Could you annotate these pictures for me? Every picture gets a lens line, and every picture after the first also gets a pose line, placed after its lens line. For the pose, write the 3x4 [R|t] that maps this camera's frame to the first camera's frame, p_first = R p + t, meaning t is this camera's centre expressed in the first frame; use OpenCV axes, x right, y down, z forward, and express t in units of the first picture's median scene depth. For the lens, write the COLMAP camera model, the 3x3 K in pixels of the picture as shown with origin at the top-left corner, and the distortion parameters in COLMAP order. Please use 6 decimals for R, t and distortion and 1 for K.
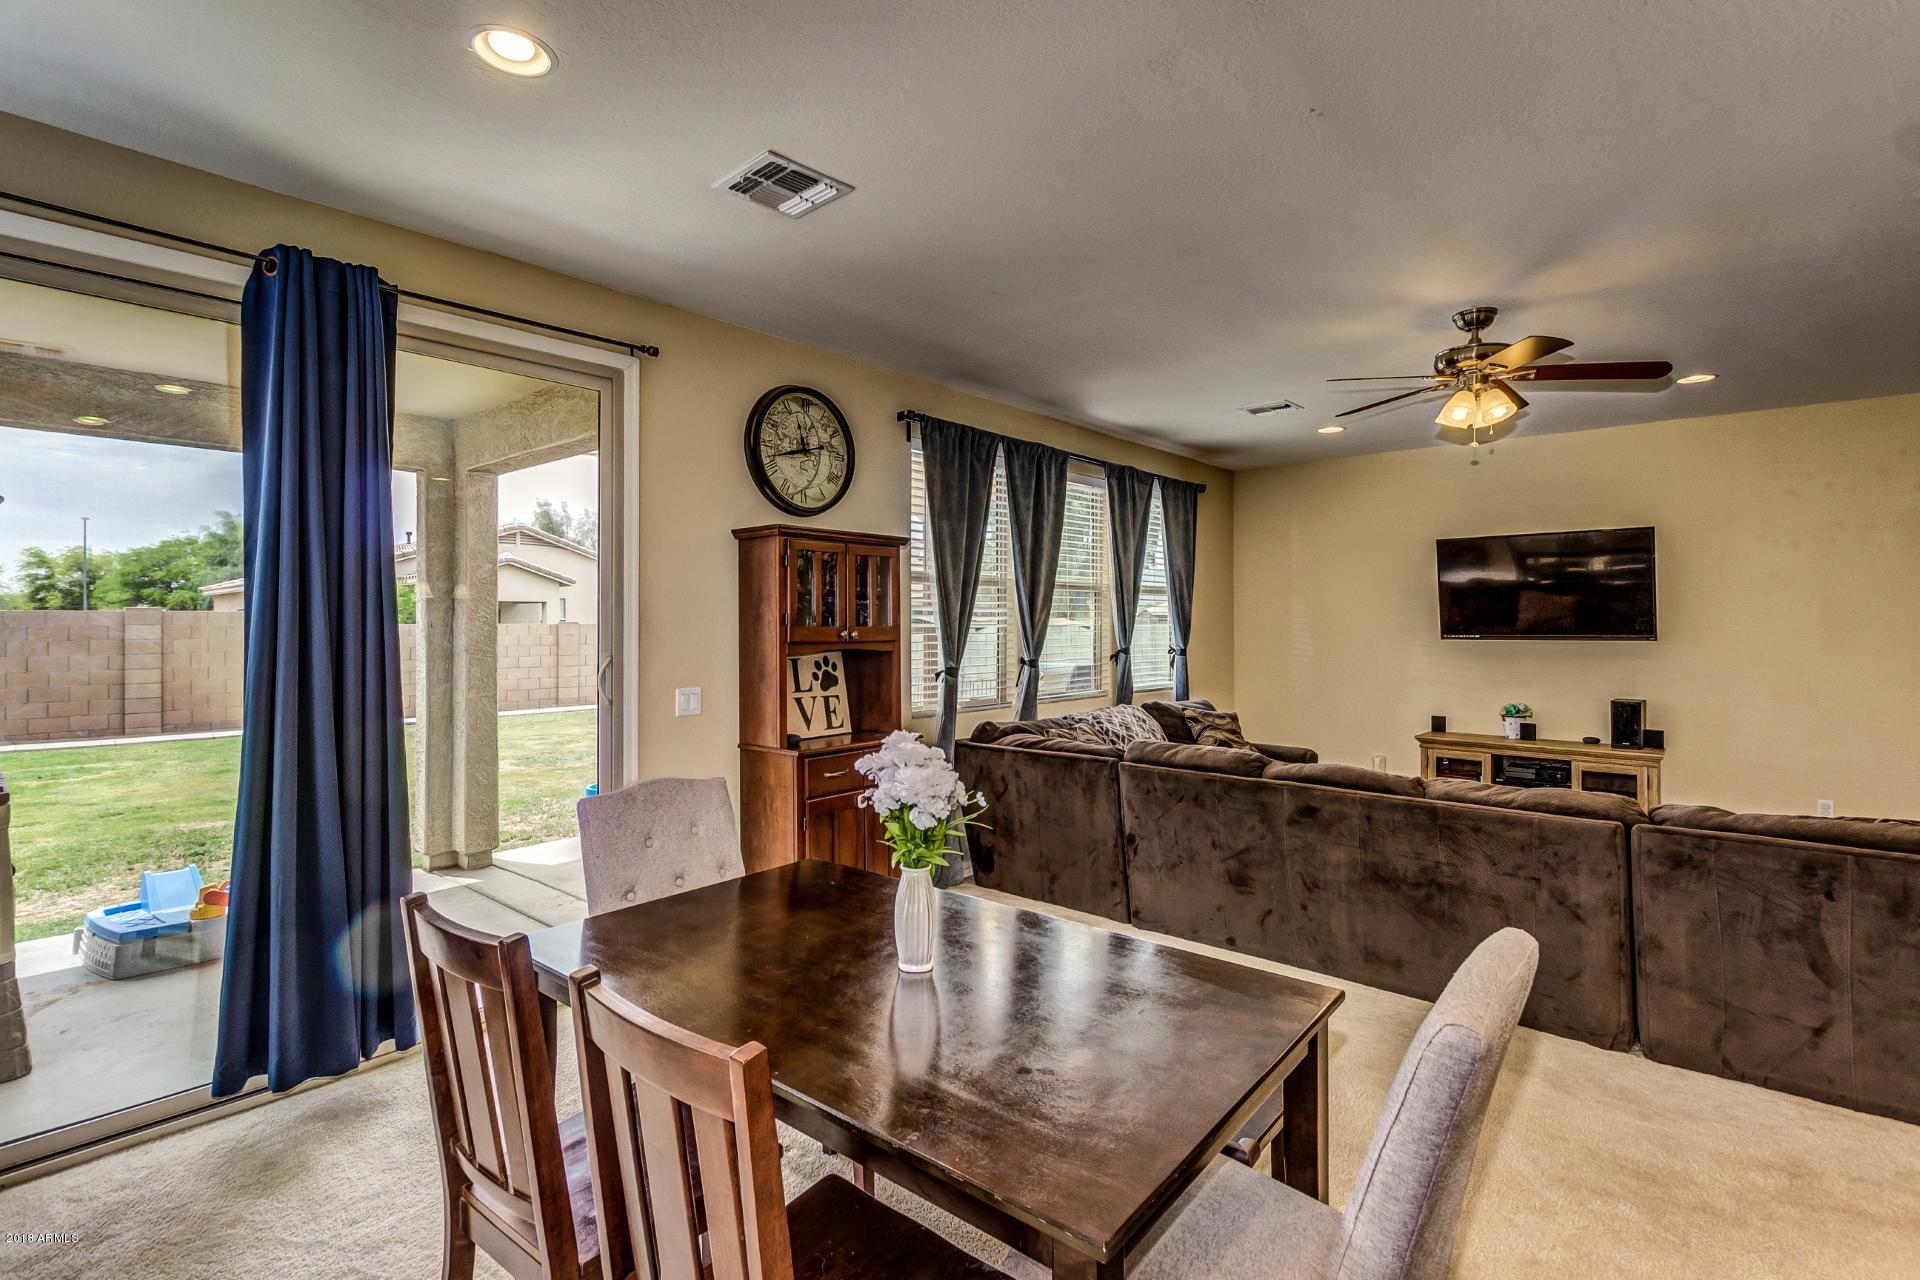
lens RADIAL K [[896.1, 0, 972.2], [0, 896.1, 616.9], [0, 0, 1]] dist [0.000627, -0.000402]
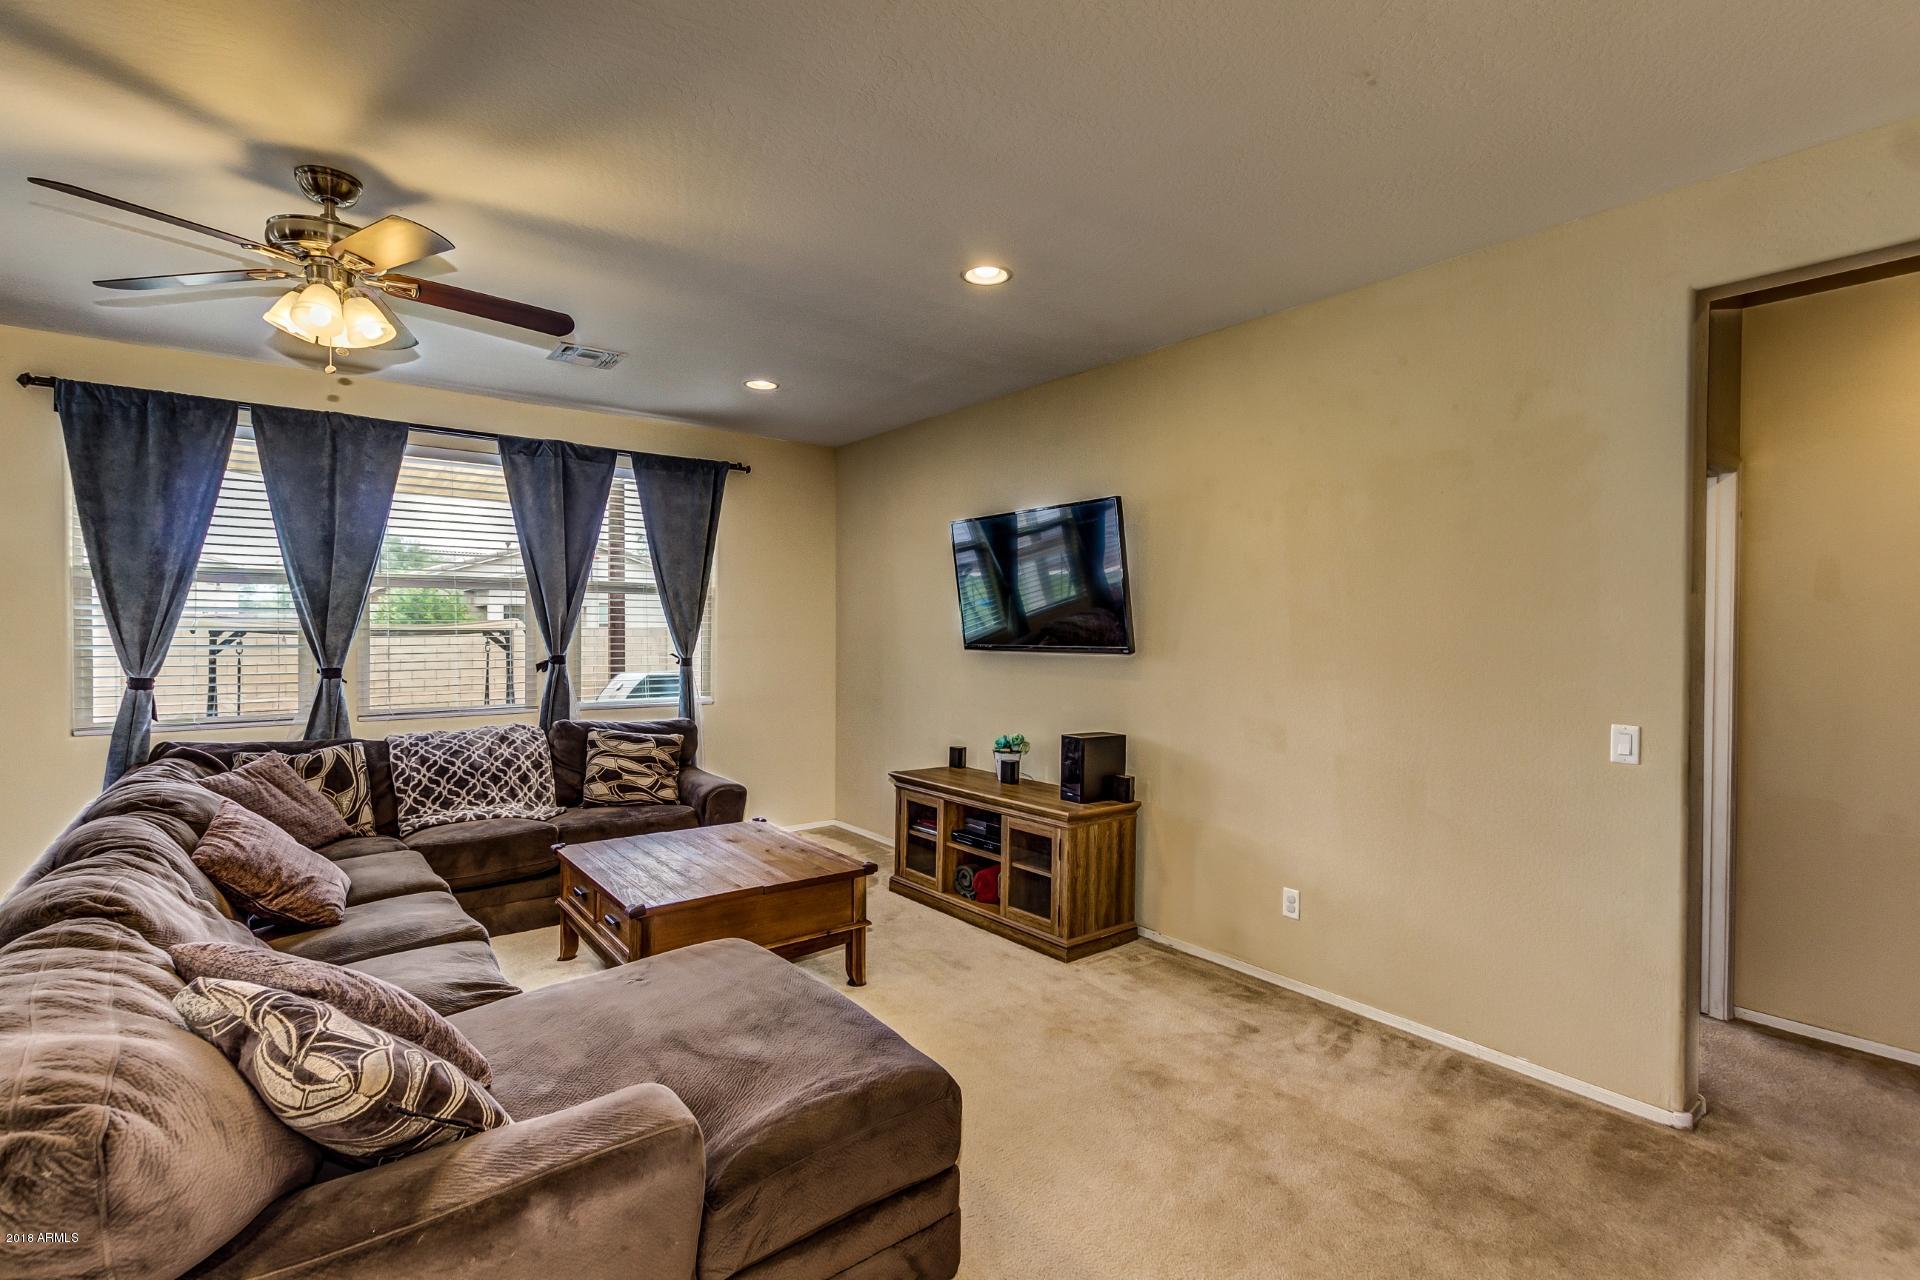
lens RADIAL K [[877.1, 0, 960.0], [0, 877.1, 640.0], [0, 0, 1]] dist [0.010806, -0.010825]
pose [[0.983719, 0.007896, -0.179538, 0.961888], [-0.004364, 0.999789, 0.020059, 0.000907], [0.179658, -0.018949, 0.983547, 0.345255]]
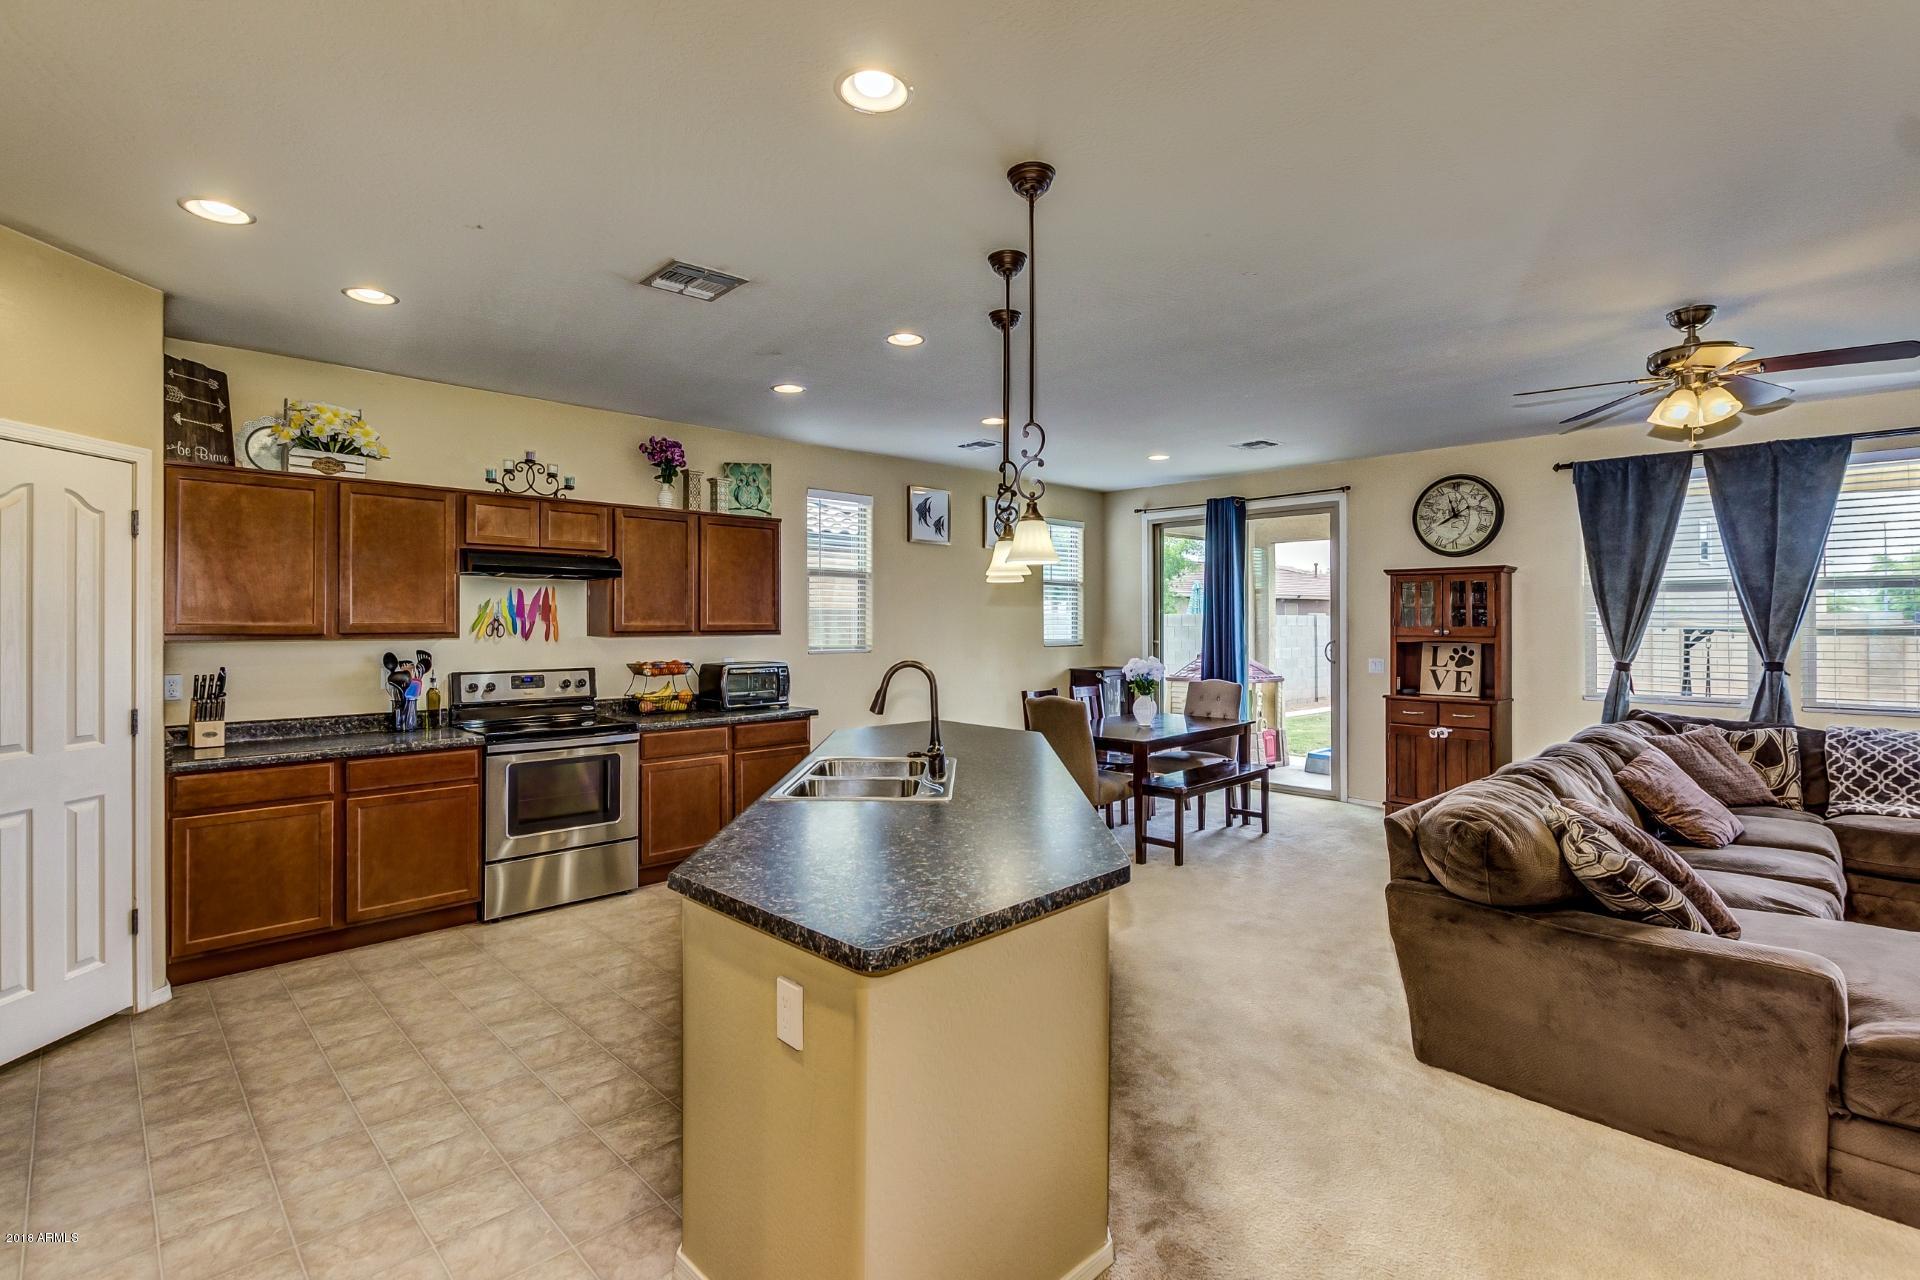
lens RADIAL K [[896.1, 0, 972.2], [0, 896.1, 616.9], [0, 0, 1]] dist [0.000627, -0.000402]
pose [[-0.063645, -0.005822, -0.997956, 1.317586], [0.004425, 0.999972, -0.006116, -0.000412], [0.997963, -0.004805, -0.063617, 0.226602]]
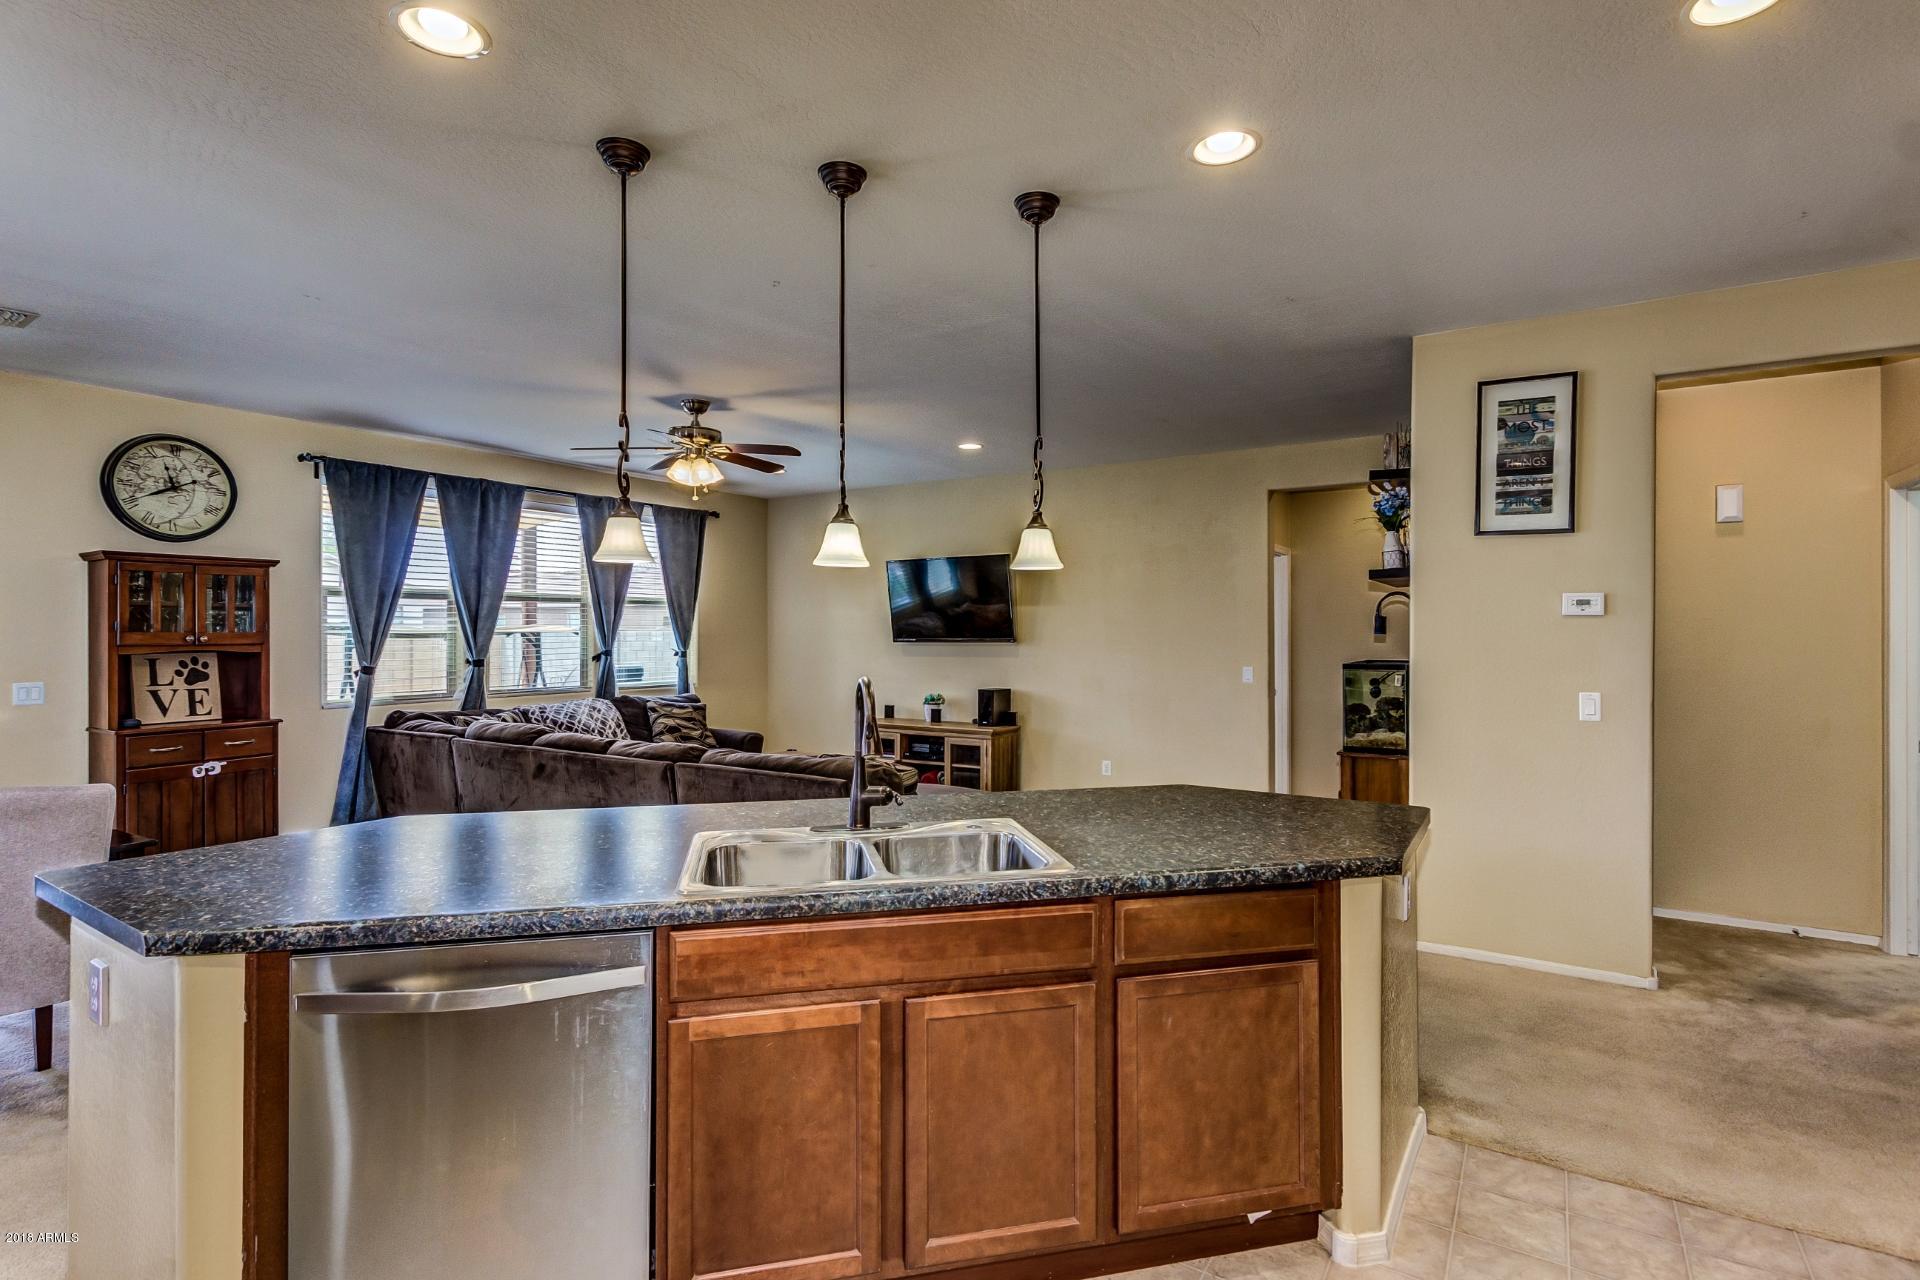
lens RADIAL K [[909.6, 0, 960.7], [0, 909.6, 624.1], [0, 0, 1]] dist [0.008795, -0.000513]
pose [[0.987855, -0.000906, 0.155376, 0.615579], [0.001132, 0.999998, -0.001366, 0.002146], [-0.155375, 0.001525, 0.987854, -0.358912]]
